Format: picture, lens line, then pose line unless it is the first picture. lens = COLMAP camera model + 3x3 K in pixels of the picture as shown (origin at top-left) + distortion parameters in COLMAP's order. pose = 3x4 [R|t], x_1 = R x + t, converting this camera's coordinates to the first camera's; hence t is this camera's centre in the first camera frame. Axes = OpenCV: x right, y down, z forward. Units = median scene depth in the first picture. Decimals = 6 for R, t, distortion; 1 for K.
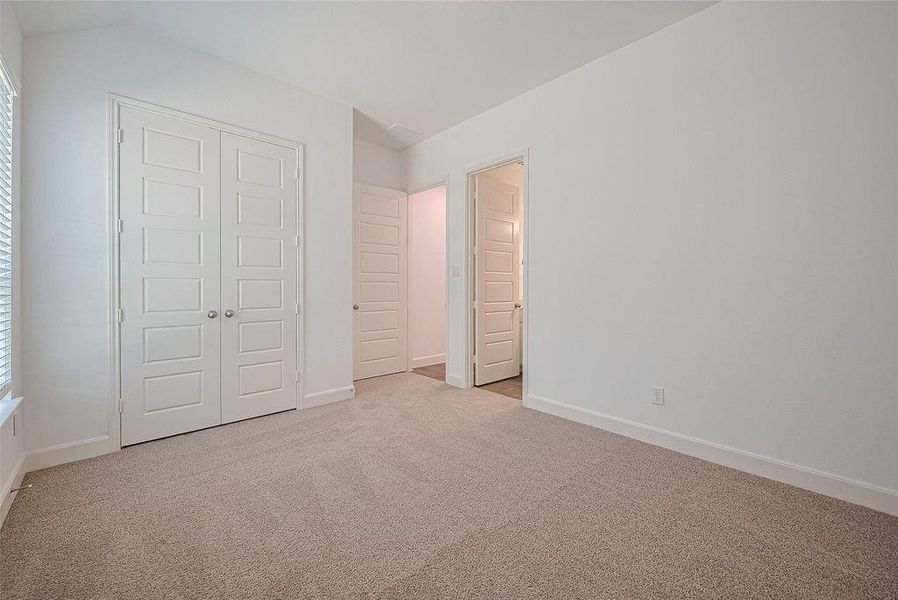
lens RADIAL K [[356.5, 0, 449.0], [0, 356.5, 300.0], [0, 0, 1]] dist [0.000905, -0.000155]
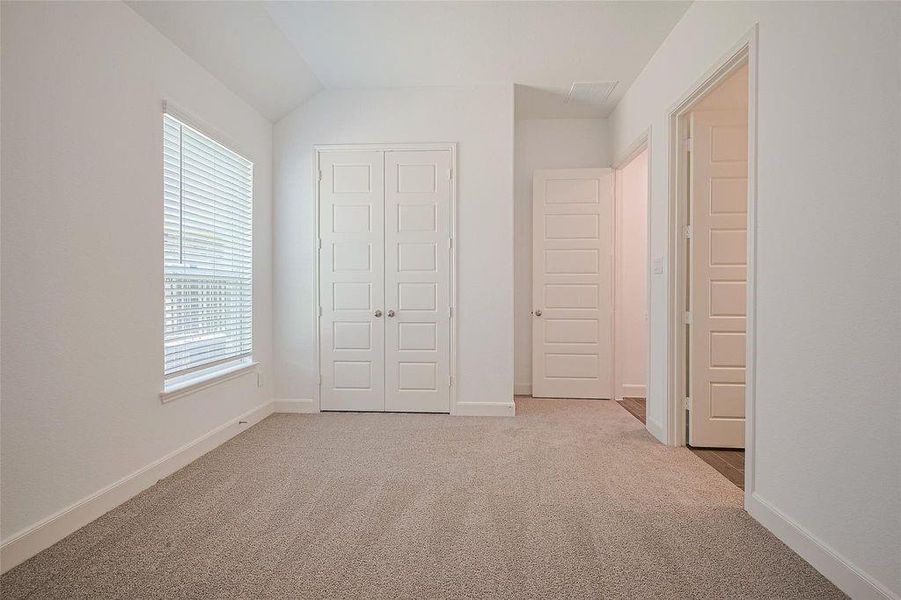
lens RADIAL K [[357.7, 0, 450.5], [0, 357.7, 300.0], [0, 0, 1]] dist [0.000905, -0.000155]
pose [[0.706573, 0.017900, -0.707413, 0.276404], [-0.027070, 0.999632, -0.001744, -0.006576], [0.707122, 0.020382, 0.706798, 0.308424]]
